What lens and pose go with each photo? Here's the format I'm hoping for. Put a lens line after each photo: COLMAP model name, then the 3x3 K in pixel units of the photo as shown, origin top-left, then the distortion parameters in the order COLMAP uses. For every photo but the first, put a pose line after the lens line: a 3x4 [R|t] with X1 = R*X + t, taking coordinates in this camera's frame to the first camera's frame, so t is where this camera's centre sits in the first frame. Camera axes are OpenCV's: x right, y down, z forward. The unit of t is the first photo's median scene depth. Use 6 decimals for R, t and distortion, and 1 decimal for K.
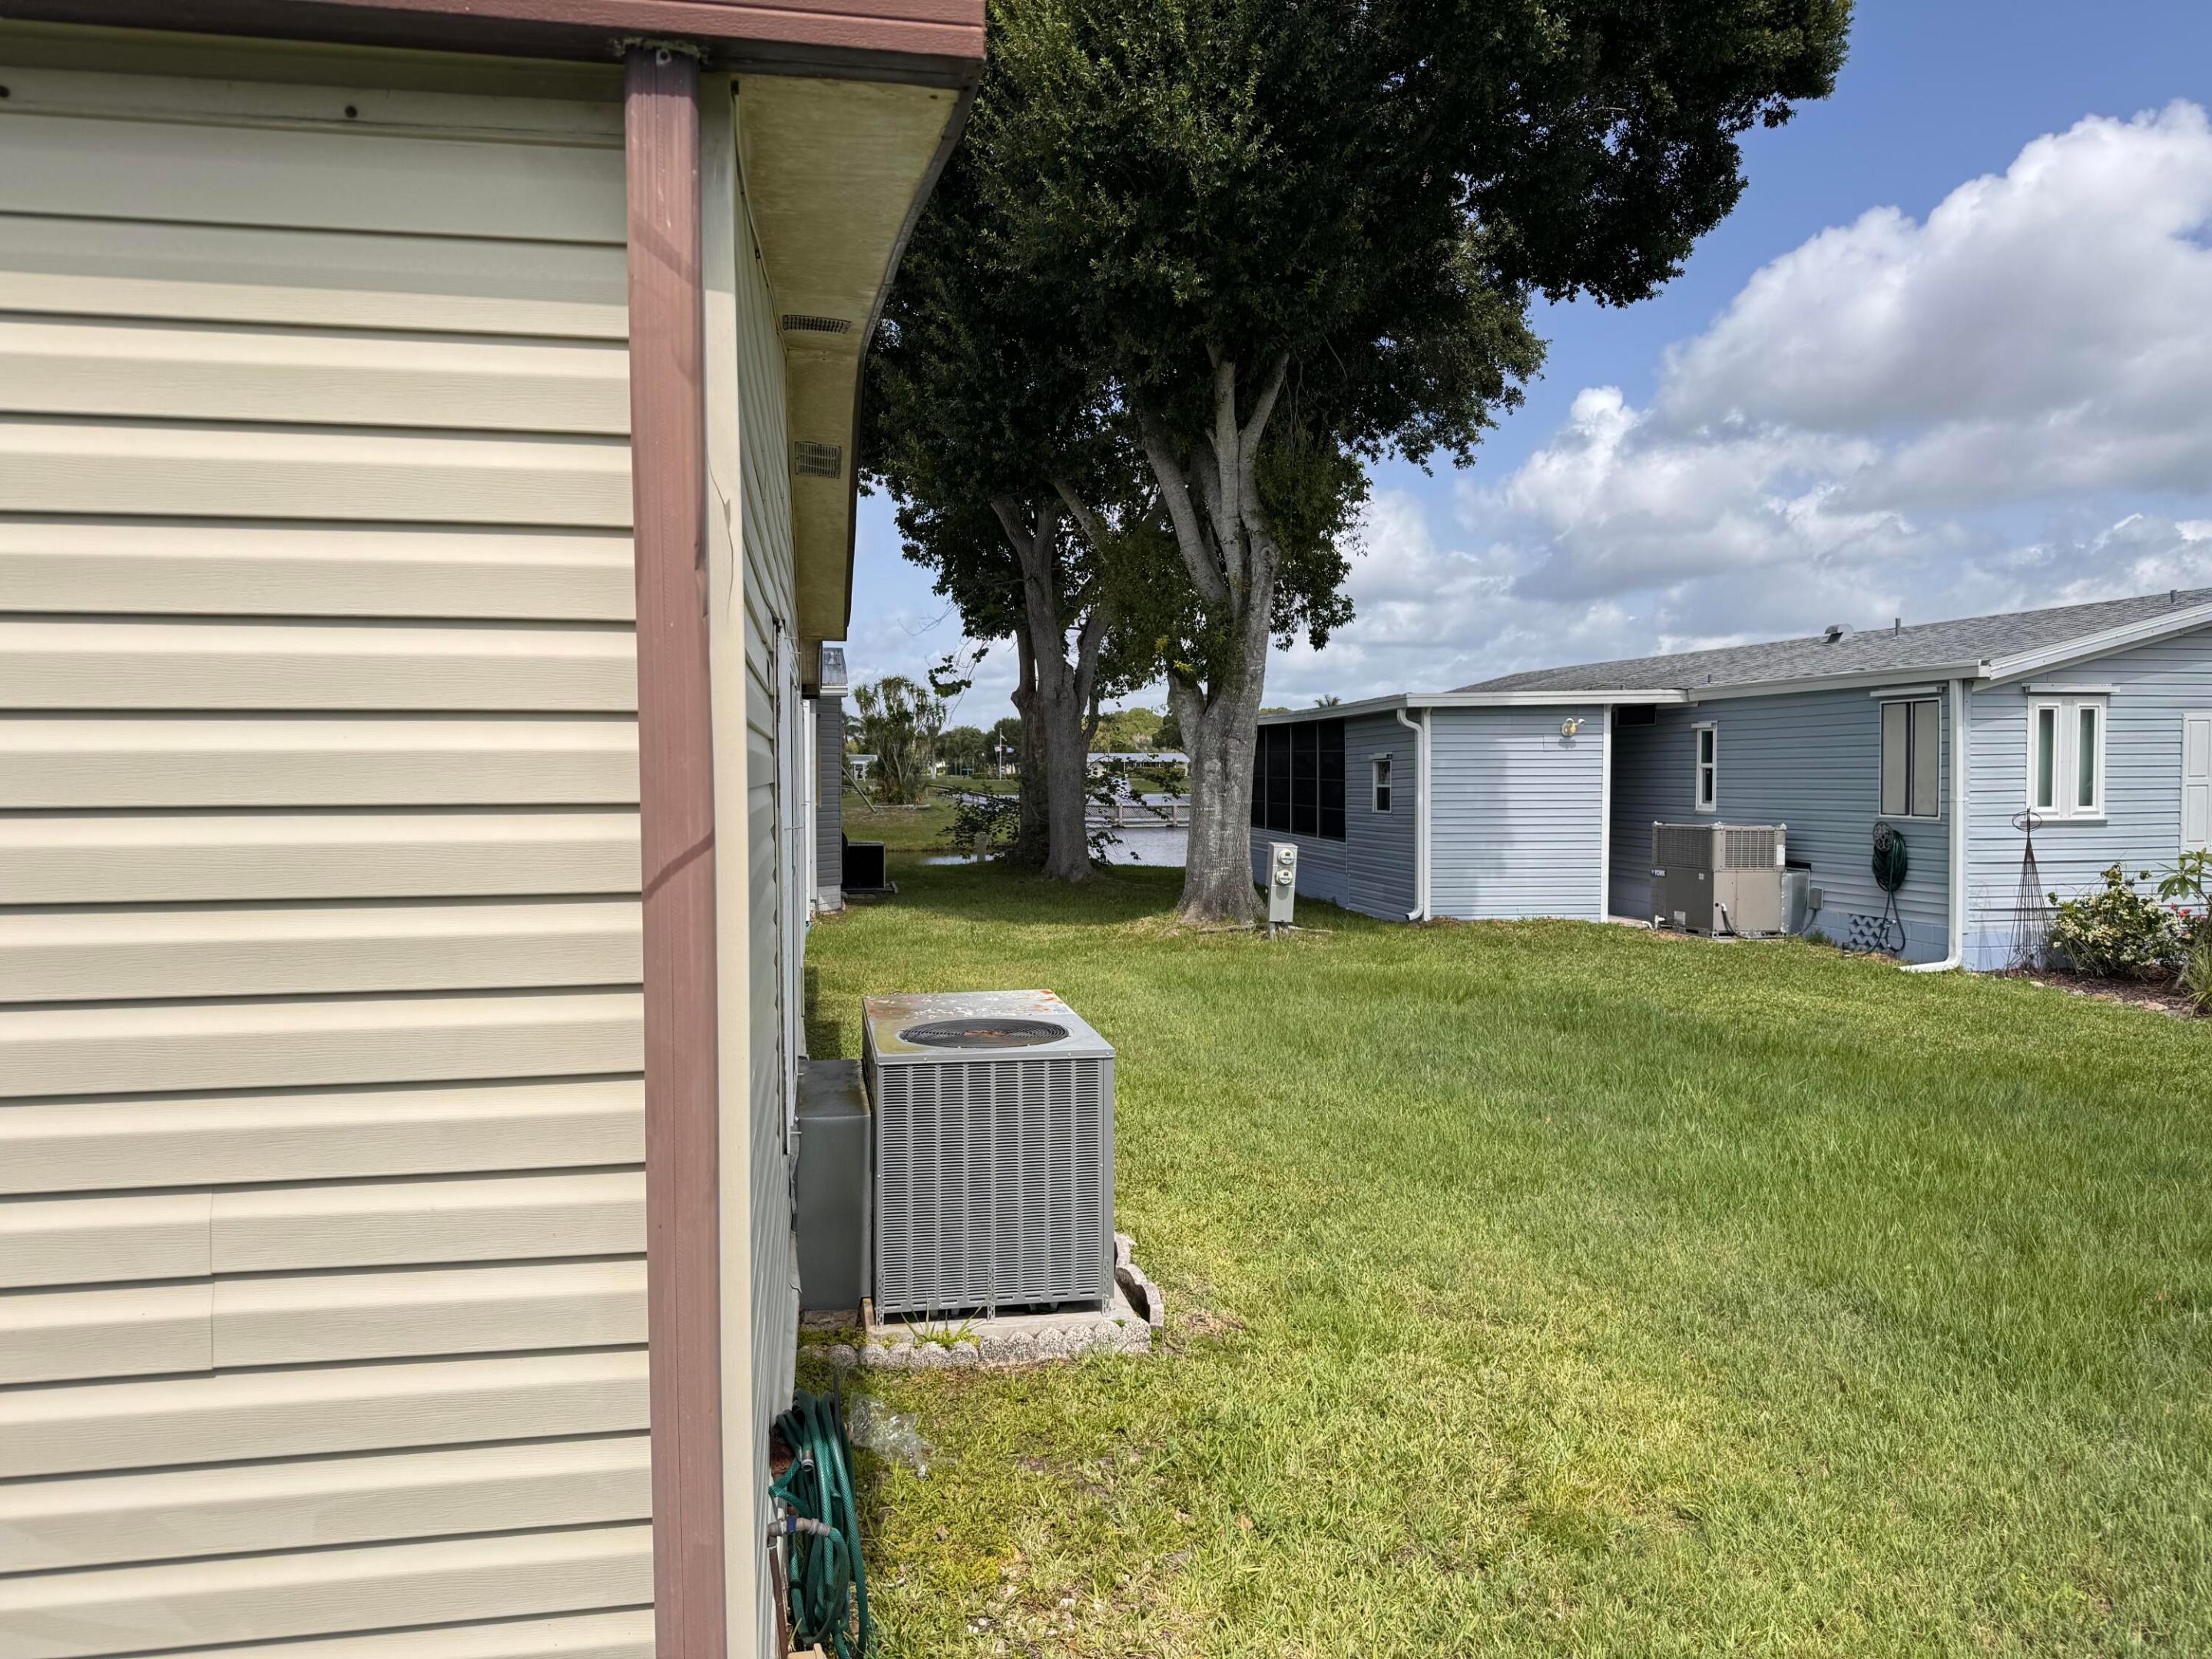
lens RADIAL K [[1555.6, 0, 1106.0], [0, 1555.6, 829.5], [0, 0, 1]] dist [0.081954, -0.102563]
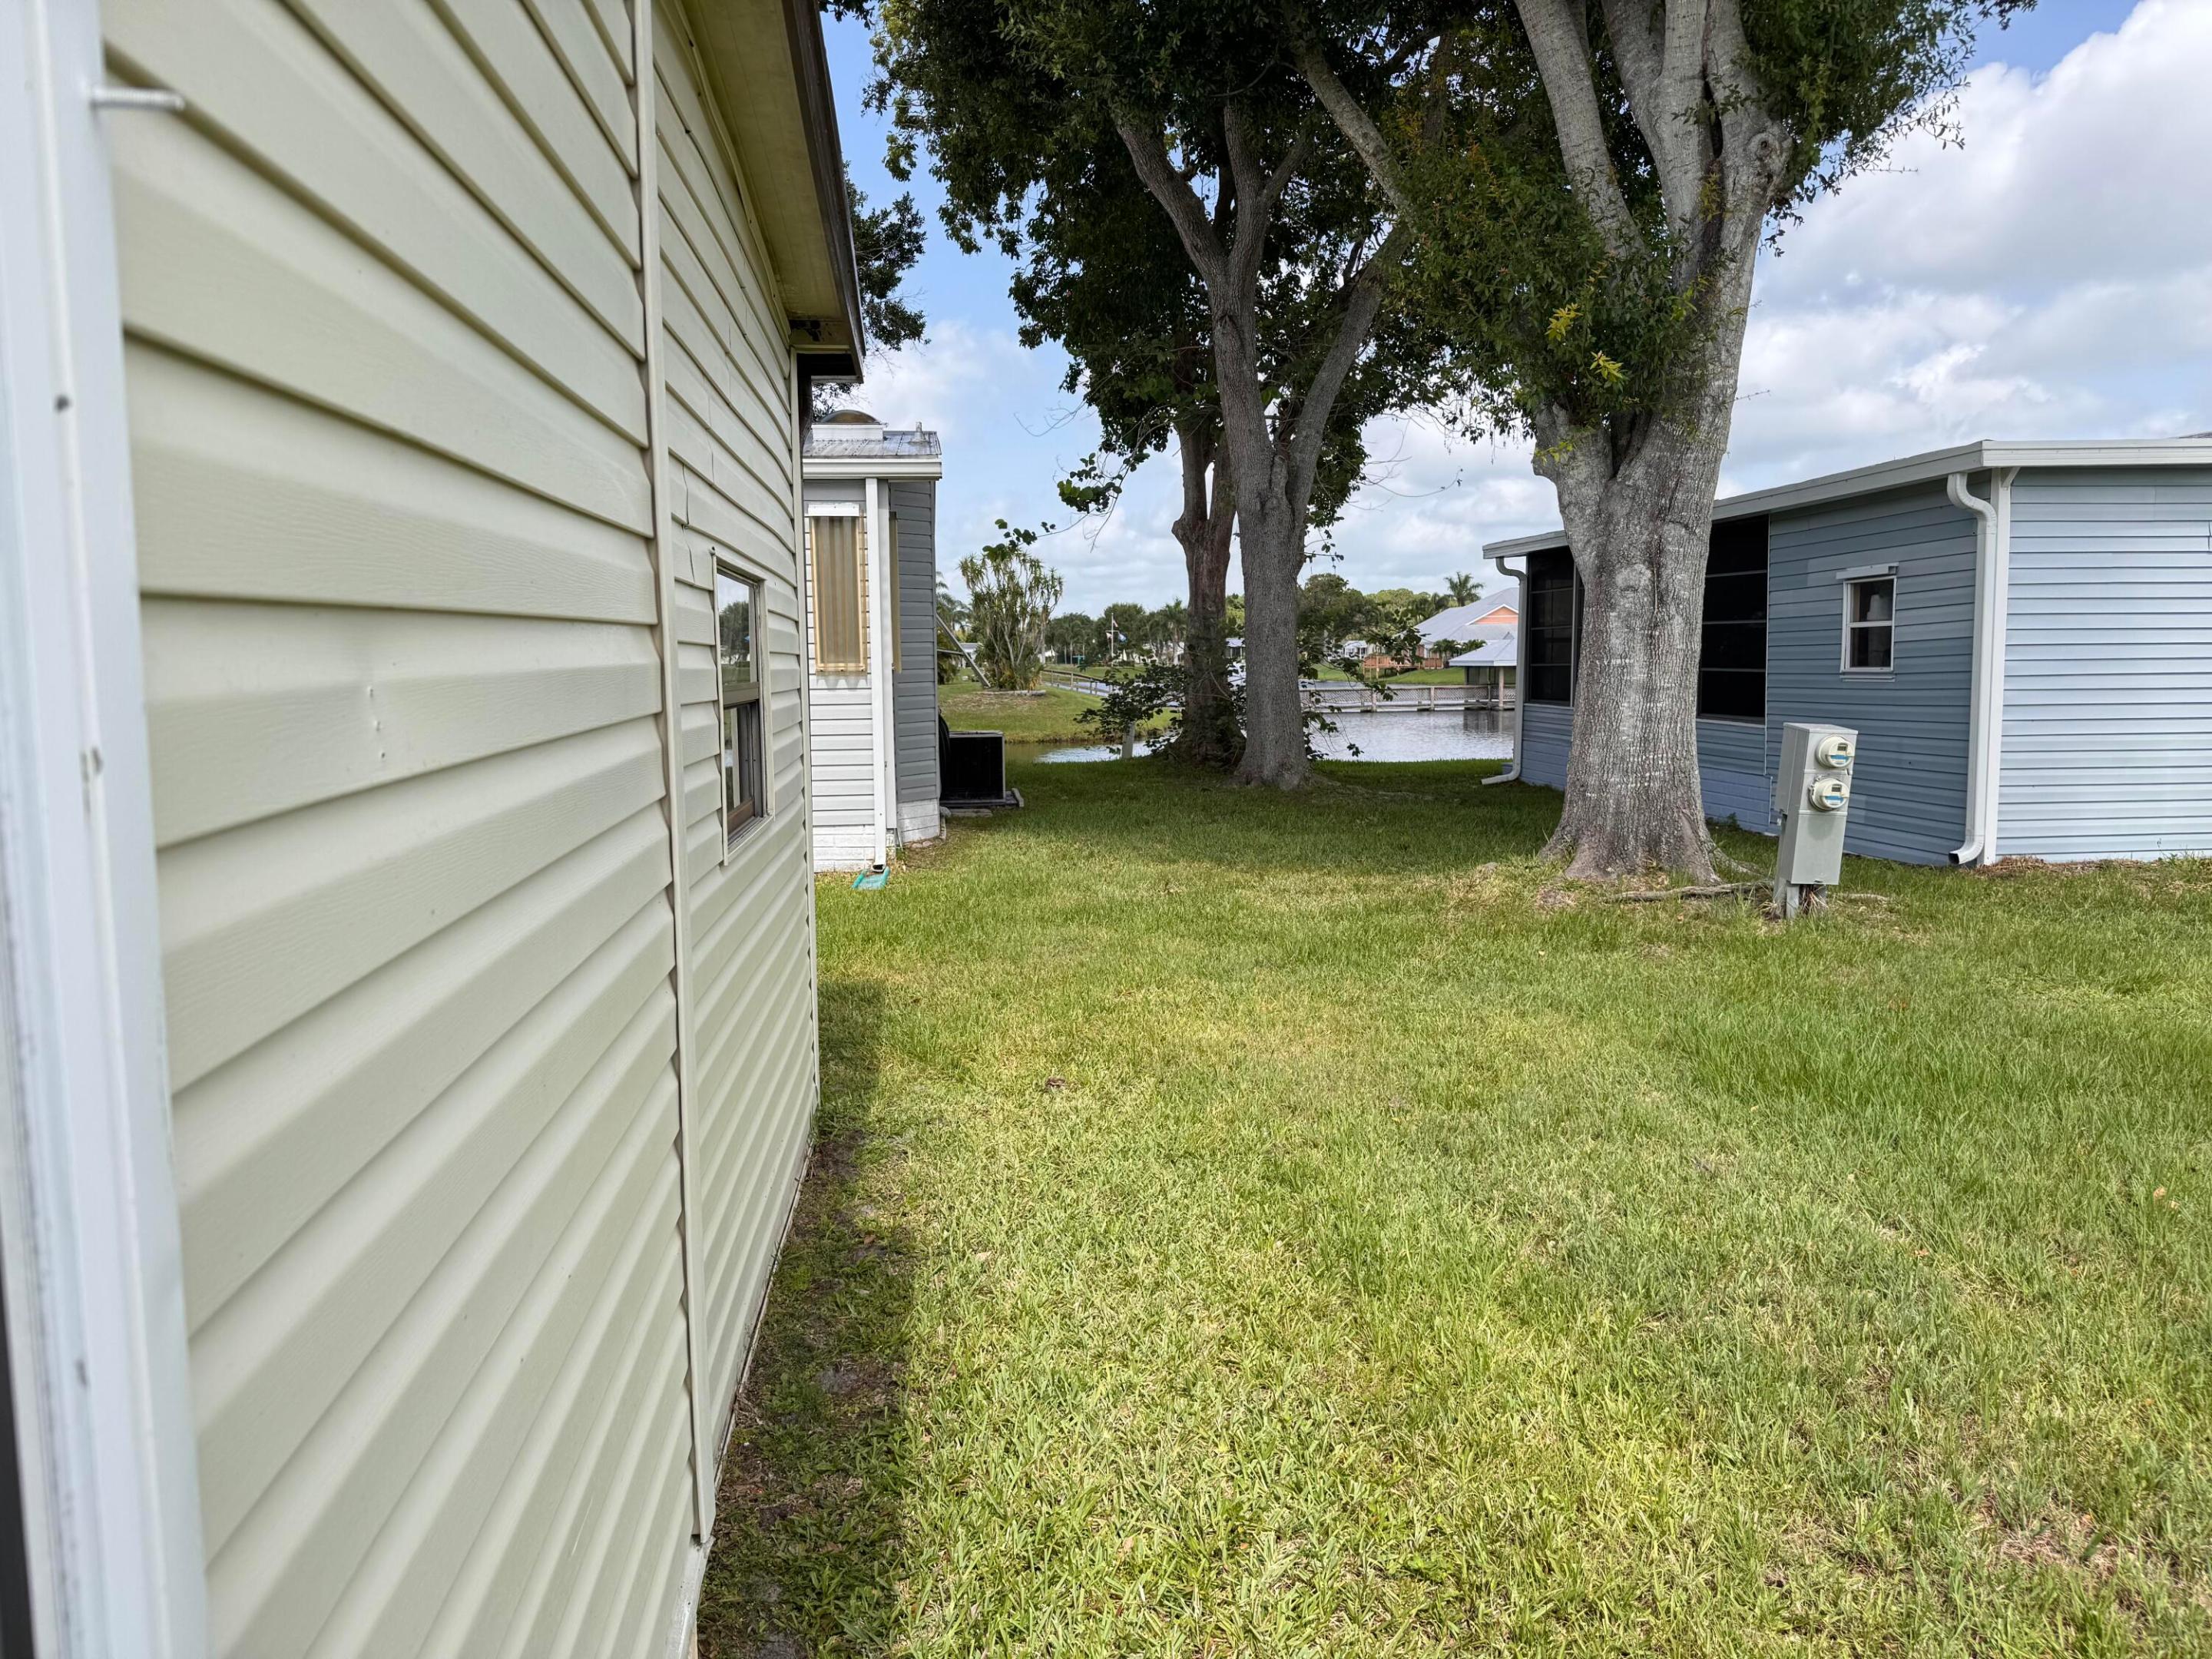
lens RADIAL K [[1555.6, 0, 1106.0], [0, 1555.6, 829.5], [0, 0, 1]] dist [0.081954, -0.102563]
pose [[0.997586, -0.003096, -0.069367, -0.057974], [0.007987, 0.997490, 0.070356, 0.003893], [0.068975, -0.070741, 0.995107, 0.372381]]
